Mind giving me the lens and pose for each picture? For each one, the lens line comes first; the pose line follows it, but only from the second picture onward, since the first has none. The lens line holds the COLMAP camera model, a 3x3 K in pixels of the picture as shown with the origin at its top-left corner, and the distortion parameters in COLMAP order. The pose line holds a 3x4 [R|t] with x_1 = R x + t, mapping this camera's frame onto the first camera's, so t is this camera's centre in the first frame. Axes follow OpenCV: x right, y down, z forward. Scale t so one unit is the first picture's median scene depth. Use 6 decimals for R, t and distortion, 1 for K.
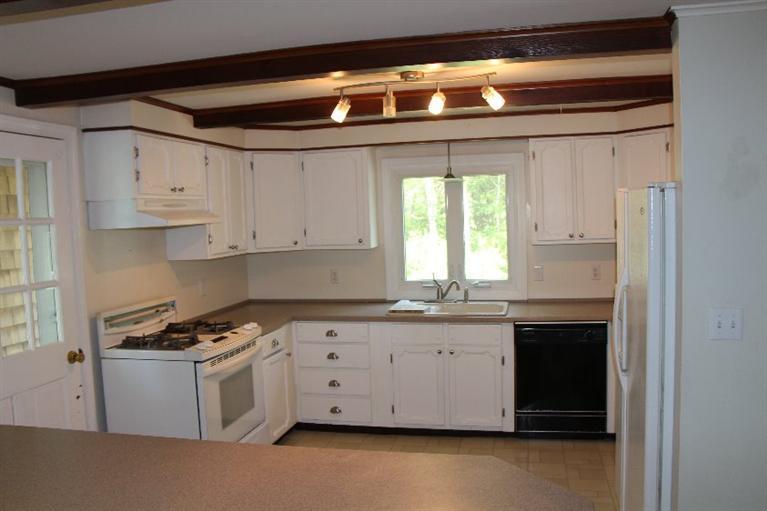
lens RADIAL K [[641.3, 0, 383.5], [0, 641.3, 255.5], [0, 0, 1]] dist [-0.103800, 0.008628]
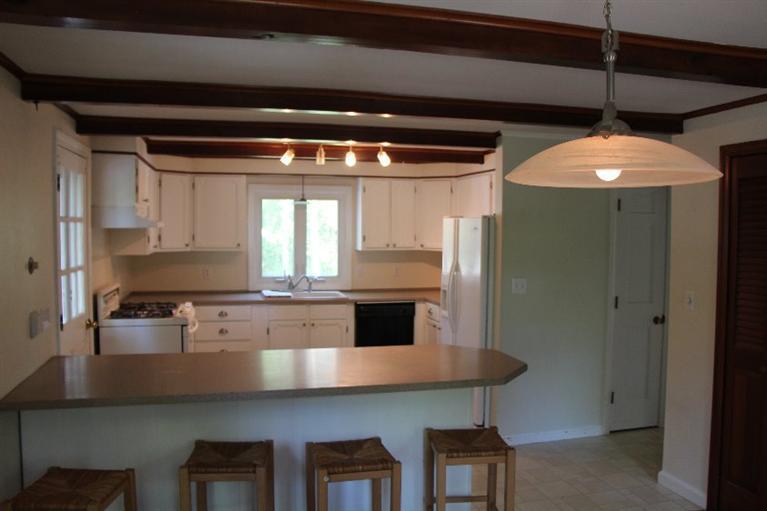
lens RADIAL K [[641.3, 0, 383.5], [0, 641.3, 255.5], [0, 0, 1]] dist [-0.103800, 0.008628]
pose [[0.887952, 0.021344, 0.459441, -0.378022], [-0.008772, 0.999527, -0.029482, 0.035417], [-0.459853, 0.022148, 0.887719, -0.309453]]
